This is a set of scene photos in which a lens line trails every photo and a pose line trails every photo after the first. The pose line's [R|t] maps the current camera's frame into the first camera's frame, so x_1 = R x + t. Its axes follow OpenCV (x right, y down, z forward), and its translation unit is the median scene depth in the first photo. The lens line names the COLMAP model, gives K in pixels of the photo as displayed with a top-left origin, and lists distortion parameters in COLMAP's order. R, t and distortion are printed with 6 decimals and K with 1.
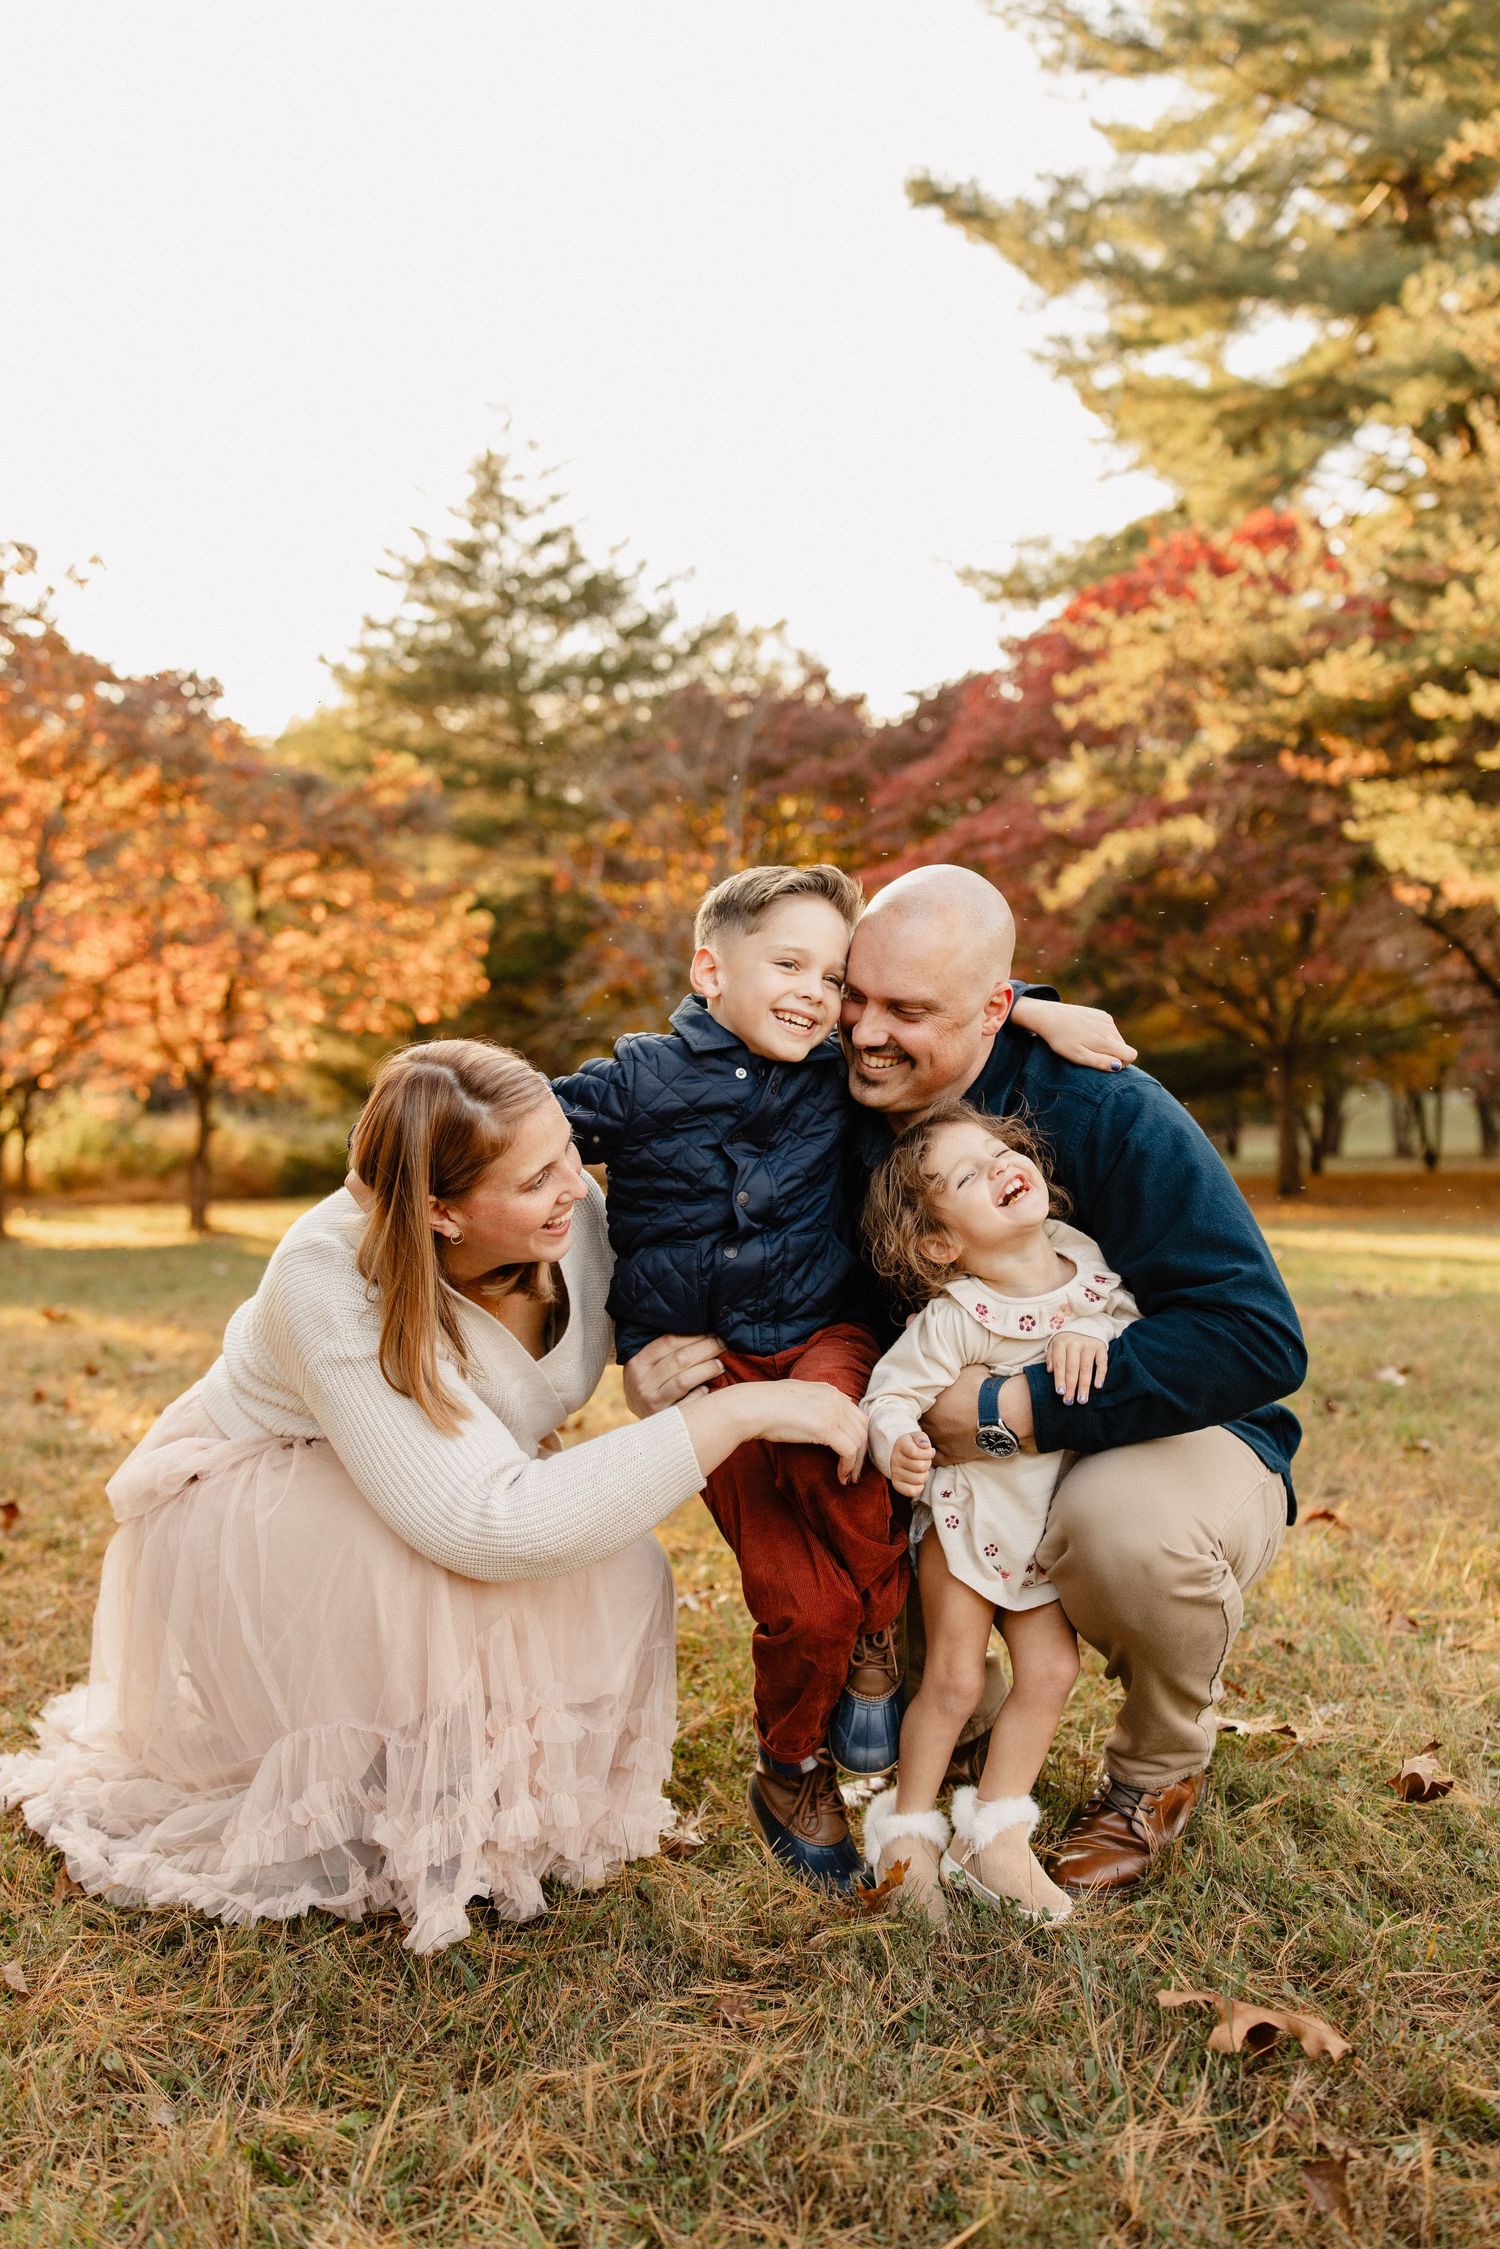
lens RADIAL K [[2075.2, 0, 758.8], [0, 2075.2, 1188.4], [0, 0, 1]] dist [-0.002262, 0.001357]
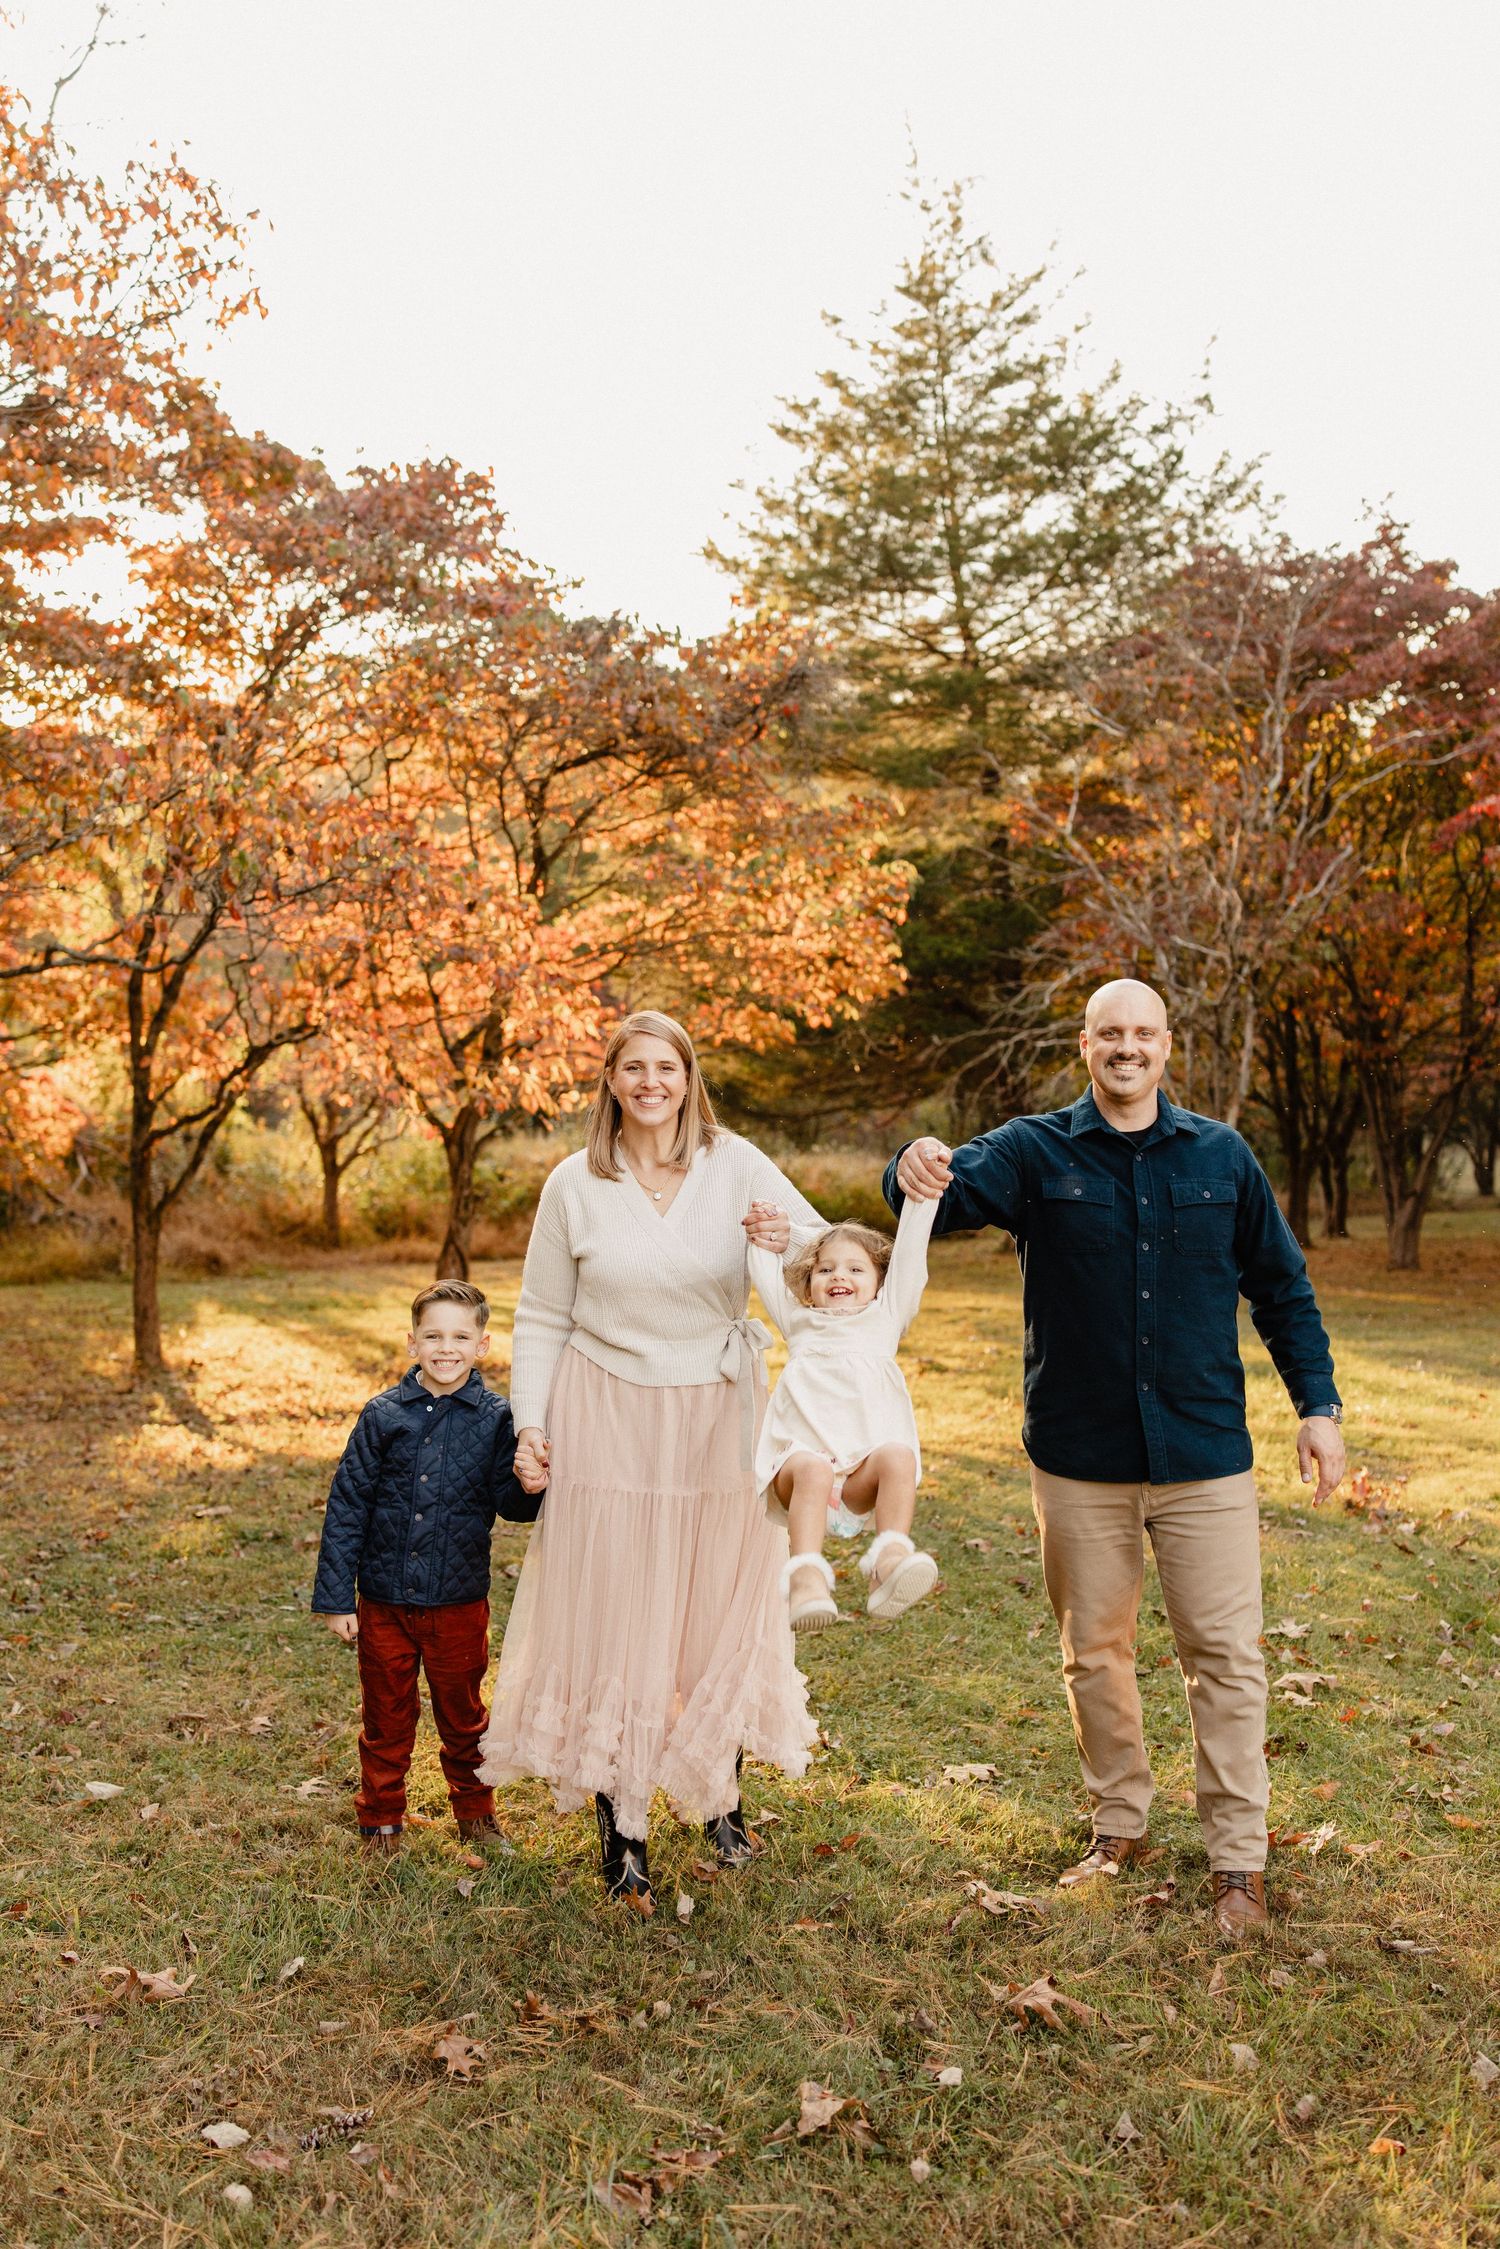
lens RADIAL K [[2129.9, 0, 750.0], [0, 2129.9, 1124.5], [0, 0, 1]] dist [0.008230, -0.000618]
pose [[0.978511, 0.006864, -0.206081, -0.034996], [-0.013017, 0.999509, -0.028517, -0.024540], [0.205784, 0.030587, 0.978119, 0.269319]]
